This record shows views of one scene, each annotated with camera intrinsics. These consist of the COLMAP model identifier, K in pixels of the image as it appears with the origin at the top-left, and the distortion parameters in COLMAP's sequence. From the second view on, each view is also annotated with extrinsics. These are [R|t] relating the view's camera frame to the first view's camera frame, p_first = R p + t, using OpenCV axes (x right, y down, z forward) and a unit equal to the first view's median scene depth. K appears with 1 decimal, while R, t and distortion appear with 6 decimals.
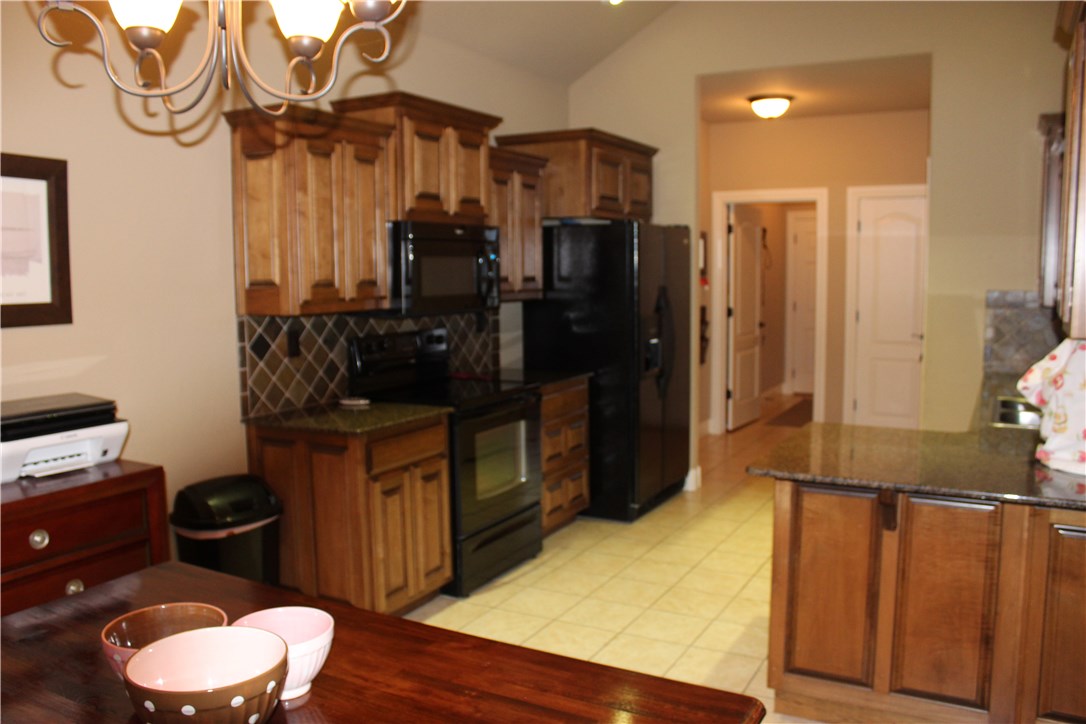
lens RADIAL K [[890.9, 0, 519.7], [0, 890.9, 361.1], [0, 0, 1]] dist [-0.171052, 0.125691]
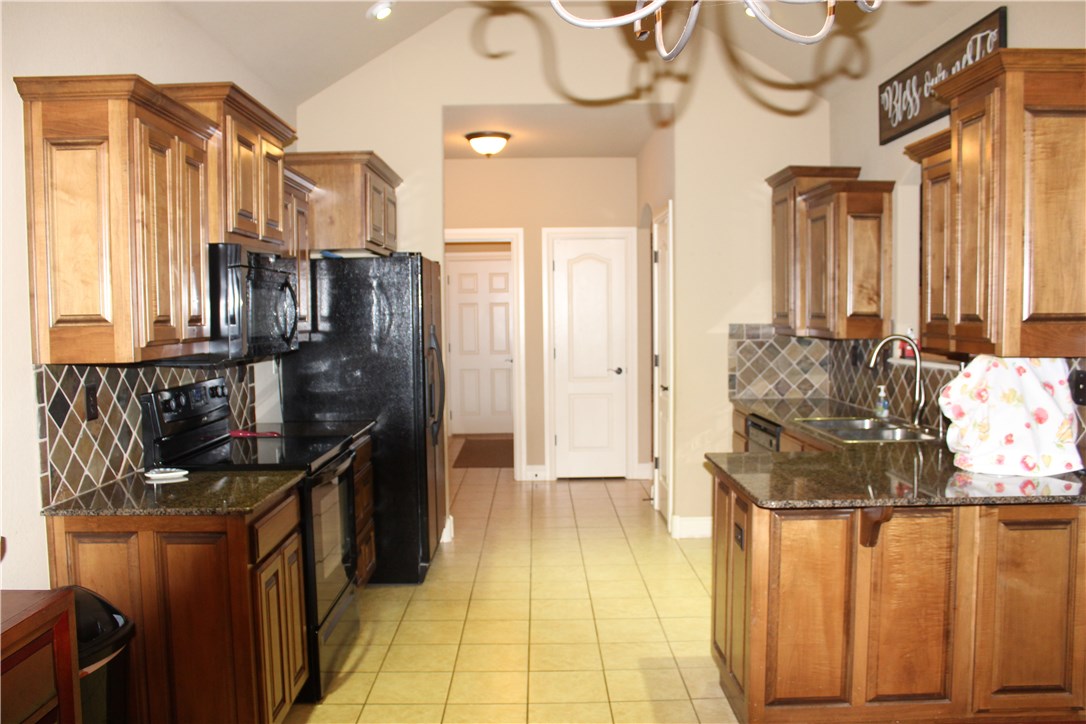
lens RADIAL K [[895.3, 0, 541.5], [0, 895.3, 366.9], [0, 0, 1]] dist [-0.169544, 0.153383]
pose [[0.868857, -0.030611, 0.494116, -0.308038], [0.053788, 0.998015, -0.032752, -0.005443], [-0.492133, 0.055034, 0.868779, 0.189418]]
